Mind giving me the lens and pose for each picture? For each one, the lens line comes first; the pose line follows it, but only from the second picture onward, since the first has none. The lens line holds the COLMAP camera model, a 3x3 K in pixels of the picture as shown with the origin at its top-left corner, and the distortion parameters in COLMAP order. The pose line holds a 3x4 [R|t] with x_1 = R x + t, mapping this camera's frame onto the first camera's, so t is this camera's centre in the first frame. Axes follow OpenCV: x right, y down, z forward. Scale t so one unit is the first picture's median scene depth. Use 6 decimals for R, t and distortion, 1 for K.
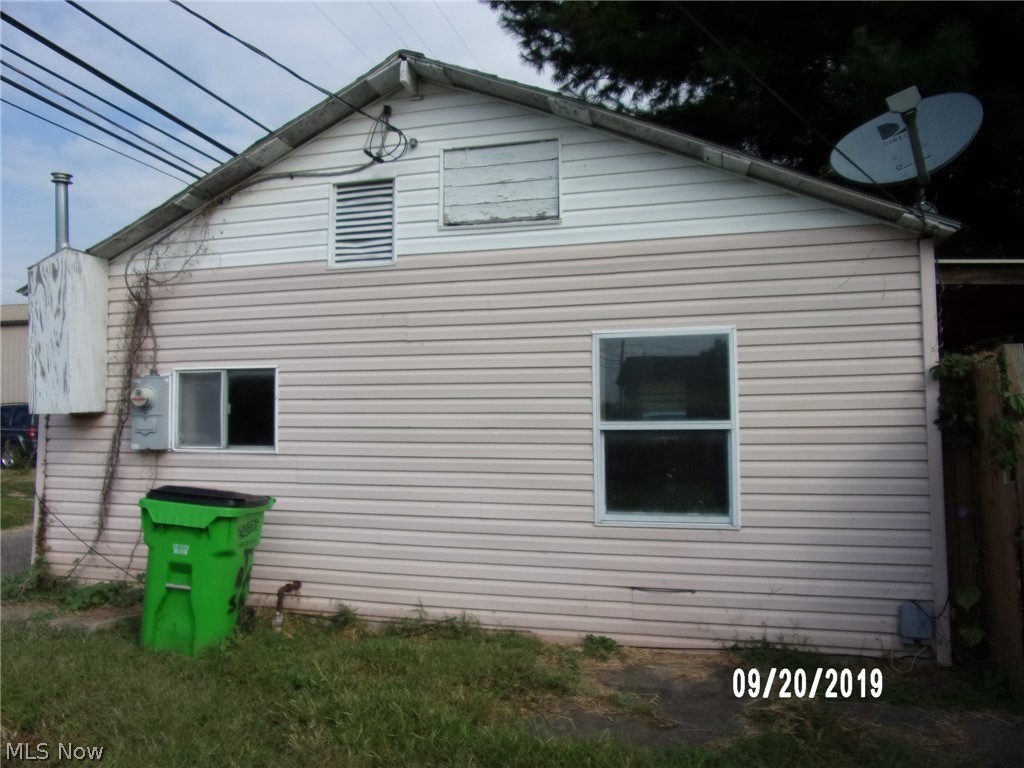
lens RADIAL K [[726.5, 0, 511.1], [0, 726.5, 385.5], [0, 0, 1]] dist [-0.046098, 0.019660]
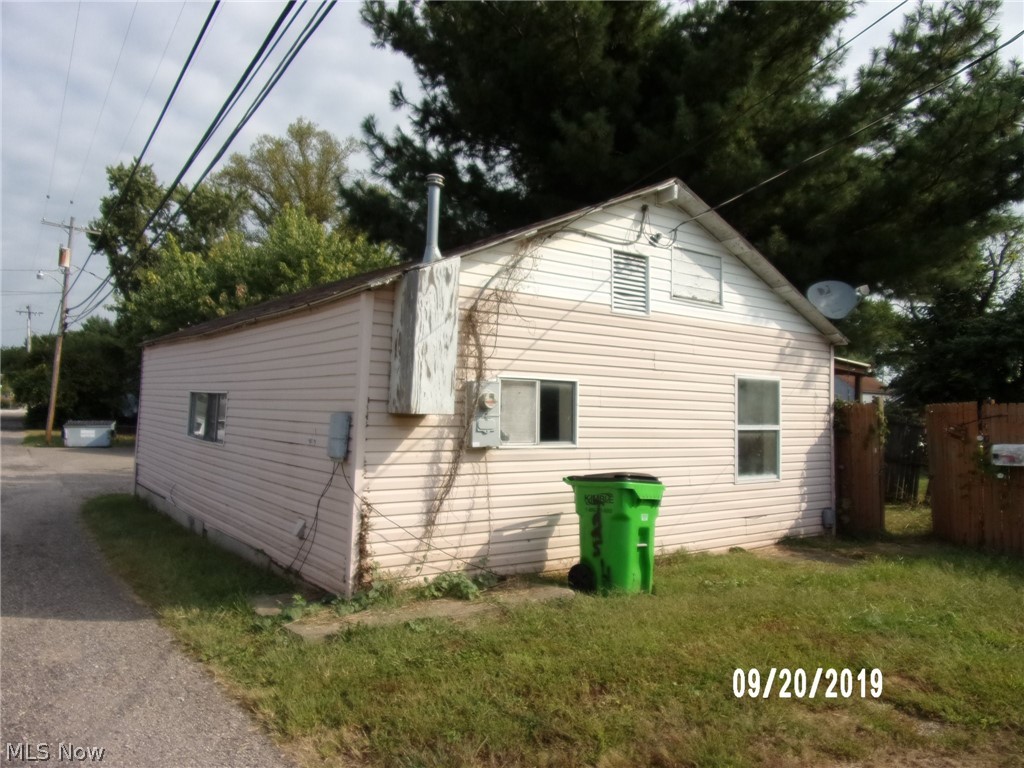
lens RADIAL K [[726.5, 0, 510.8], [0, 726.5, 379.1], [0, 0, 1]] dist [-0.046098, 0.019660]
pose [[0.641369, 0.053716, 0.765350, -1.455182], [-0.054852, 0.998204, -0.024093, 0.009493], [-0.765269, -0.026528, 0.643163, 0.268720]]
